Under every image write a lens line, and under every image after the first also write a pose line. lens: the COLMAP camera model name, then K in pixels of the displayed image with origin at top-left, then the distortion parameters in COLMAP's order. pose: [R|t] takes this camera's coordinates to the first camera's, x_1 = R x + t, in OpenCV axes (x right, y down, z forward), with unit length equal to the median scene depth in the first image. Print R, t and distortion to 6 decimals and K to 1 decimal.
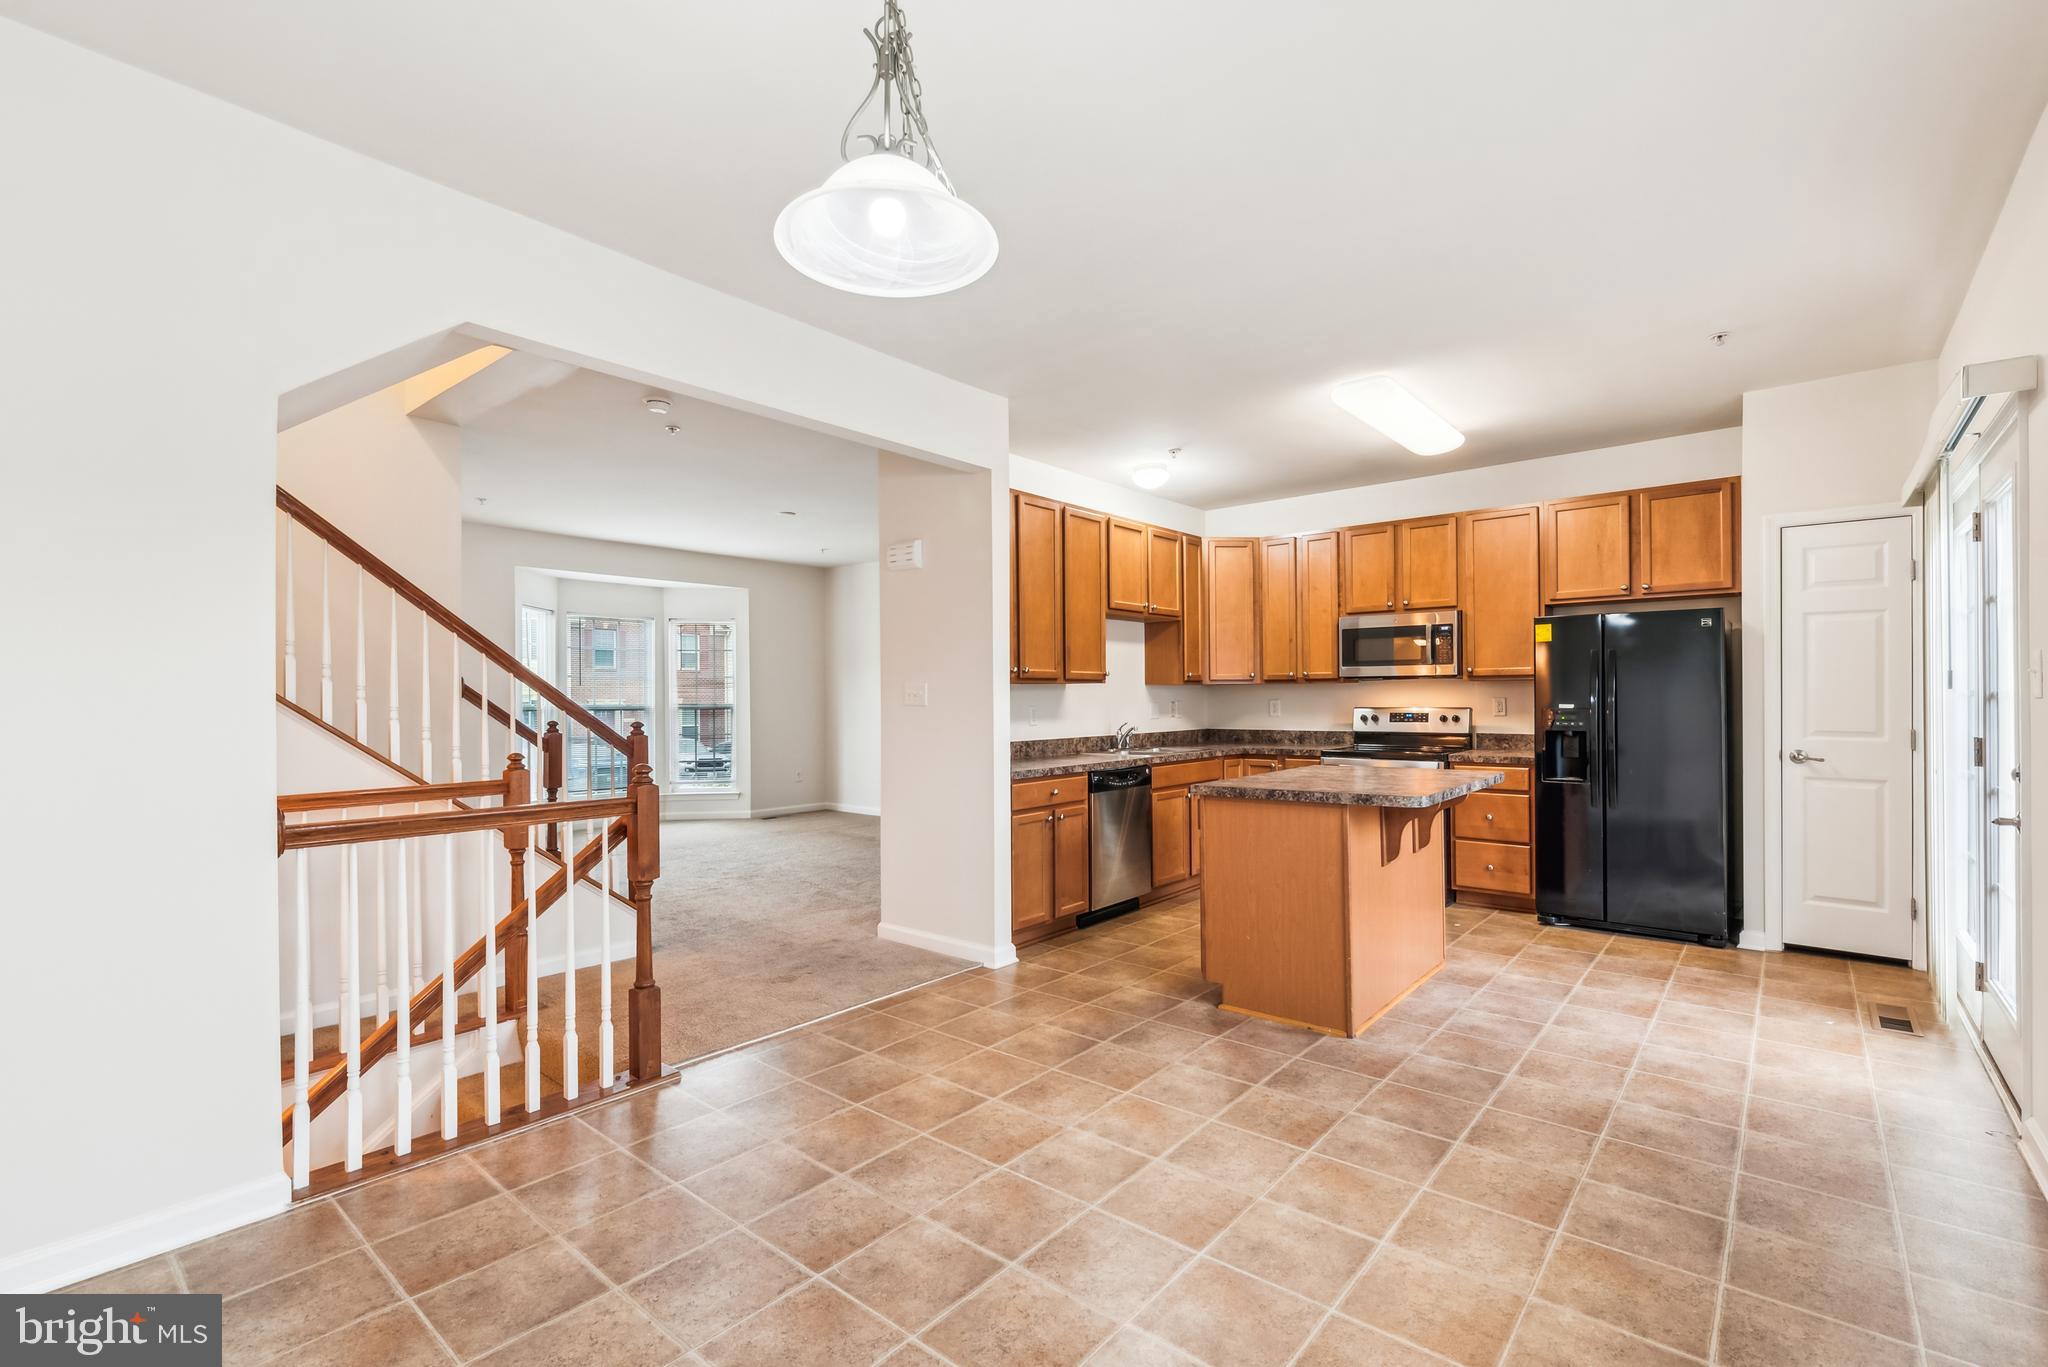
lens RADIAL K [[900.1, 0, 1028.2], [0, 900.1, 699.7], [0, 0, 1]] dist [0.000812, 0.000050]
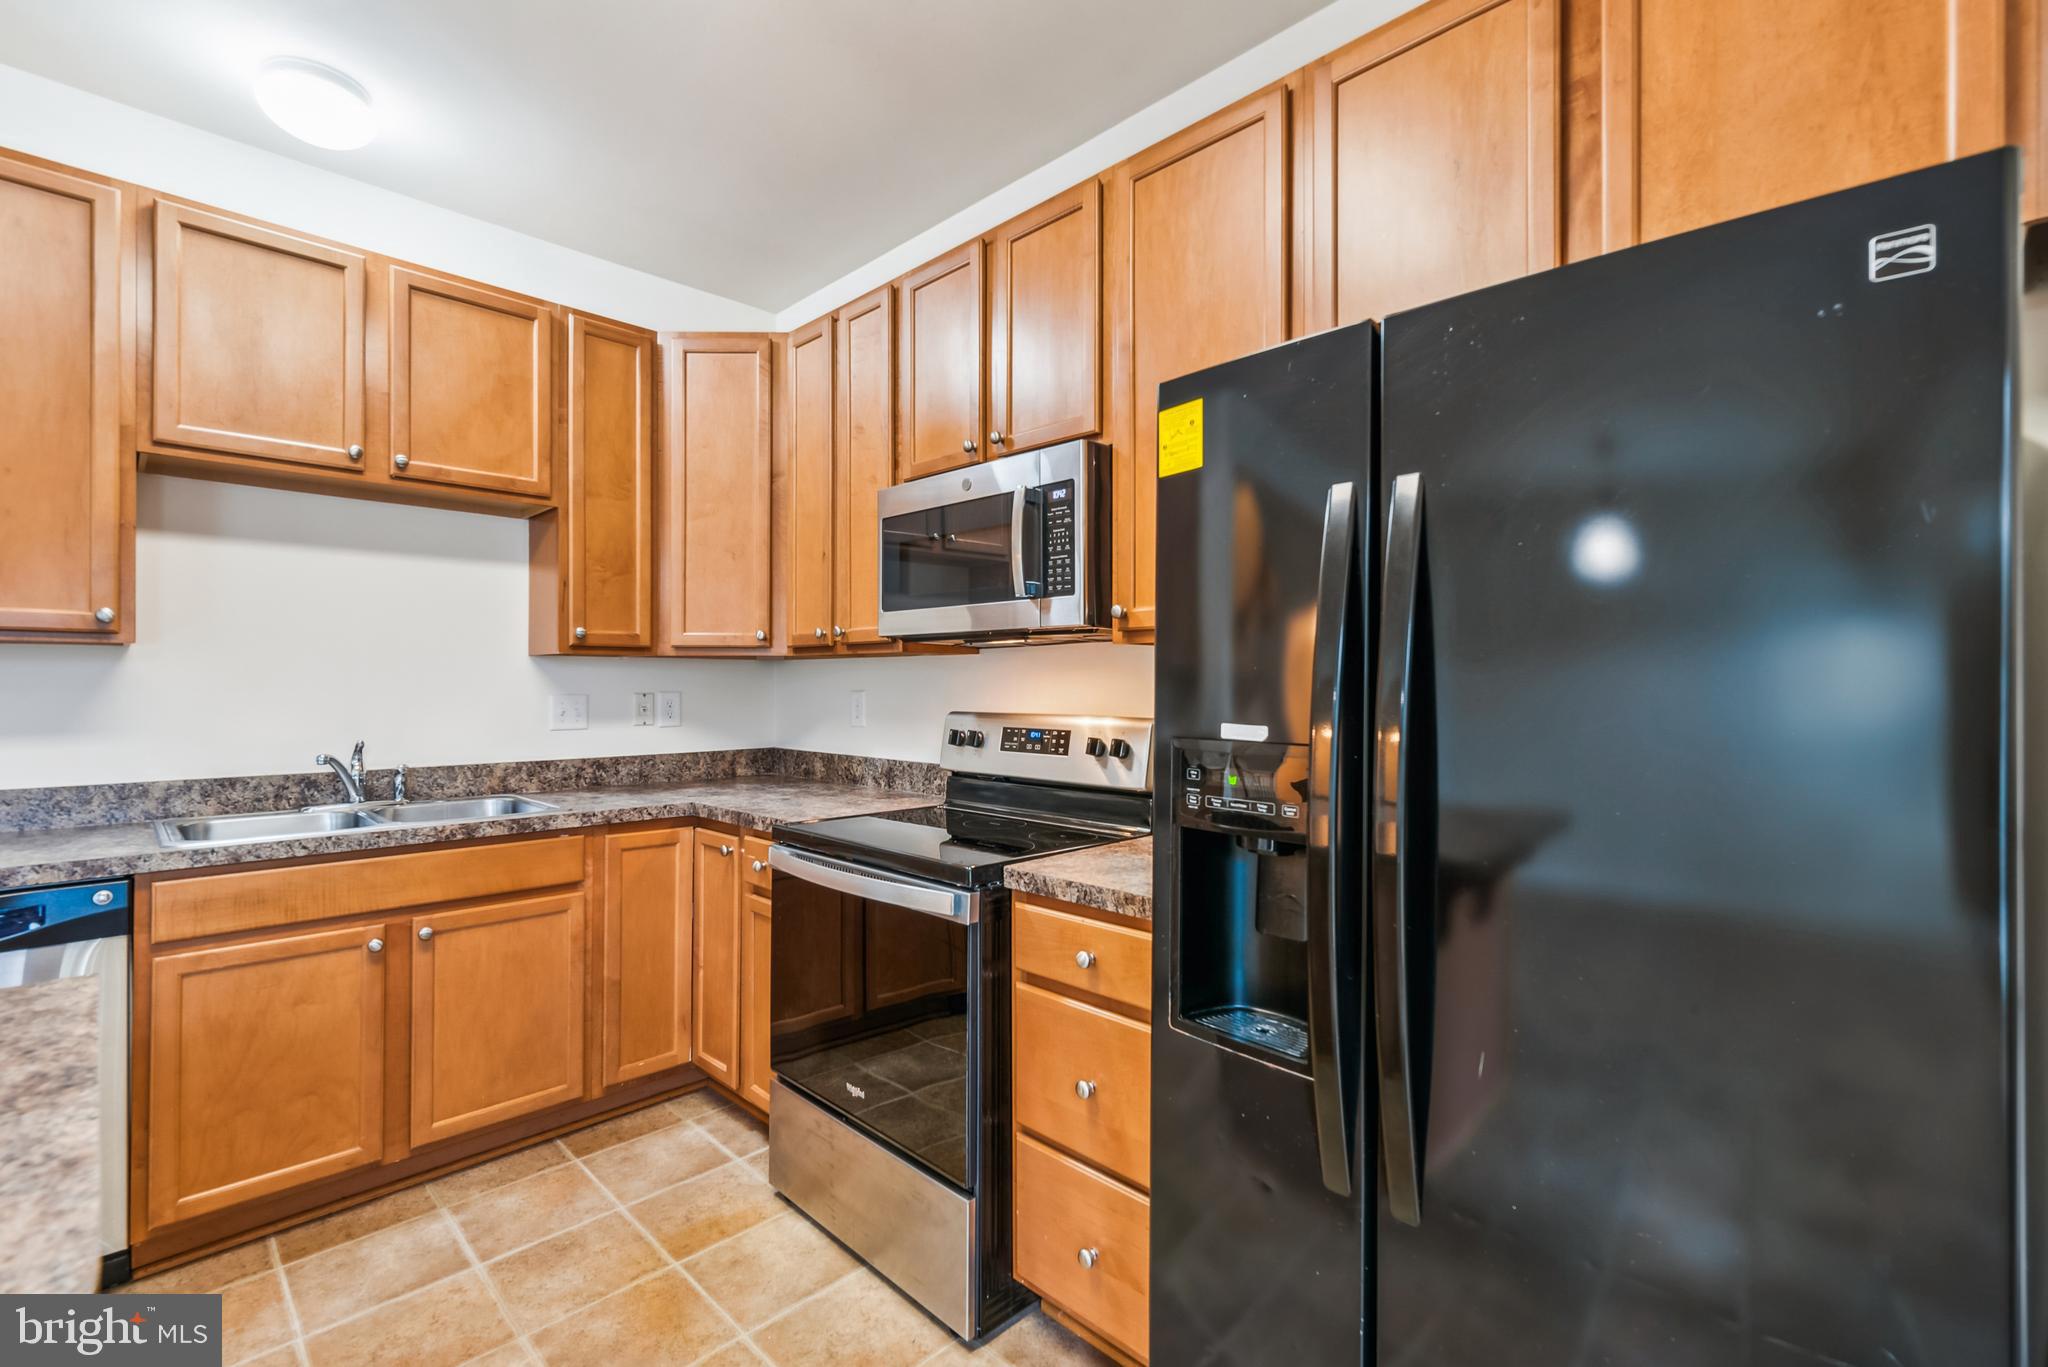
lens RADIAL K [[900.1, 0, 1021.0], [0, 900.1, 679.1], [0, 0, 1]] dist [0.000812, 0.000050]
pose [[0.996495, 0.008618, -0.083210, 0.483307], [-0.009299, 0.999926, -0.007798, -0.003871], [0.083136, 0.008545, 0.996502, 0.654419]]
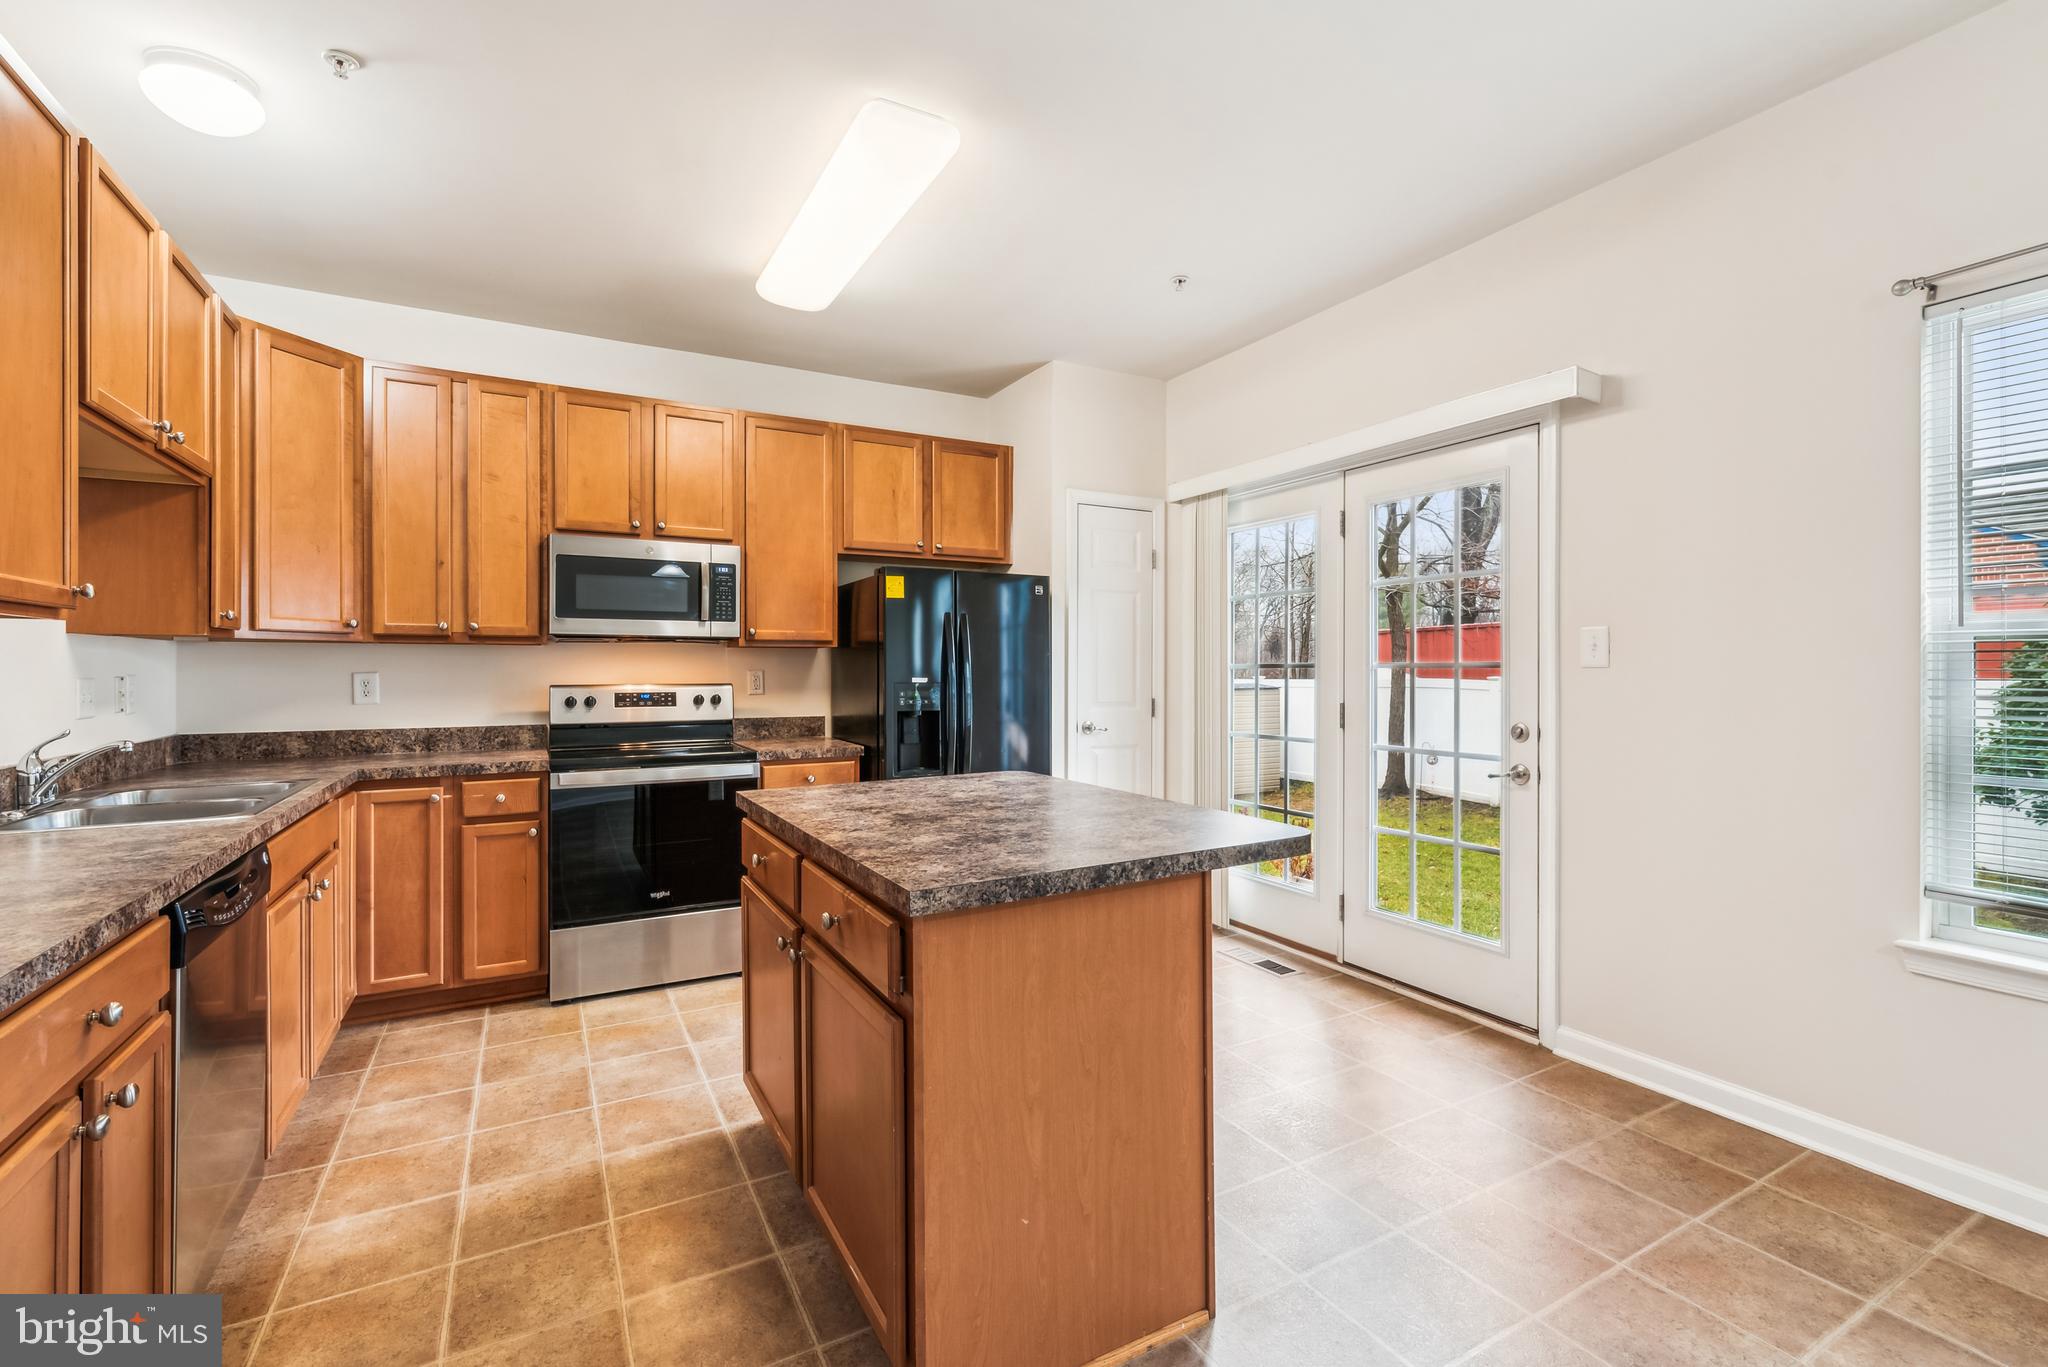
lens RADIAL K [[900.1, 0, 1038.1], [0, 900.1, 657.8], [0, 0, 1]] dist [0.000812, 0.000050]
pose [[0.356911, 0.015504, 0.934010, -0.101441], [0.002003, 0.999847, -0.017362, 0.001335], [-0.934136, 0.008068, 0.356826, 0.529680]]
